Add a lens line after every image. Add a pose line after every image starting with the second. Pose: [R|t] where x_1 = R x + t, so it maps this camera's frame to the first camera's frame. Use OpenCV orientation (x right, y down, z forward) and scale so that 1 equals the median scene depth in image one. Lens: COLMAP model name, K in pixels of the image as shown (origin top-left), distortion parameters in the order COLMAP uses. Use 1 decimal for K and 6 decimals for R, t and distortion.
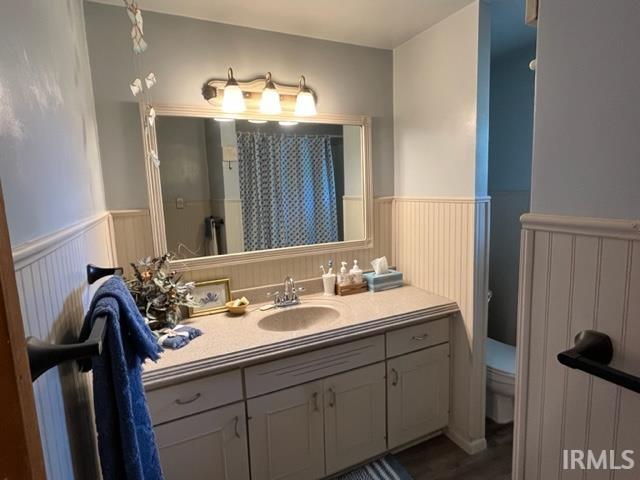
lens RADIAL K [[359.5, 0, 321.1], [0, 359.5, 239.0], [0, 0, 1]] dist [-0.002565, 0.000298]
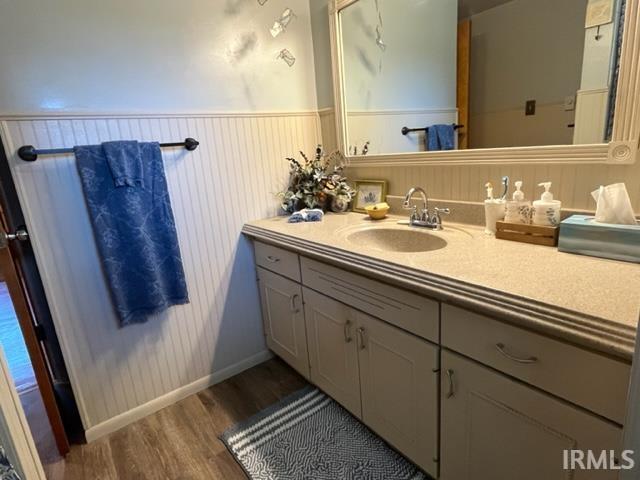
lens RADIAL K [[359.5, 0, 321.1], [0, 359.5, 239.0], [0, 0, 1]] dist [-0.002565, 0.000298]
pose [[0.204503, 0.261149, -0.943387, 0.596520], [-0.068391, 0.965212, 0.252365, 0.033107], [0.976474, 0.012910, 0.215249, 0.636162]]
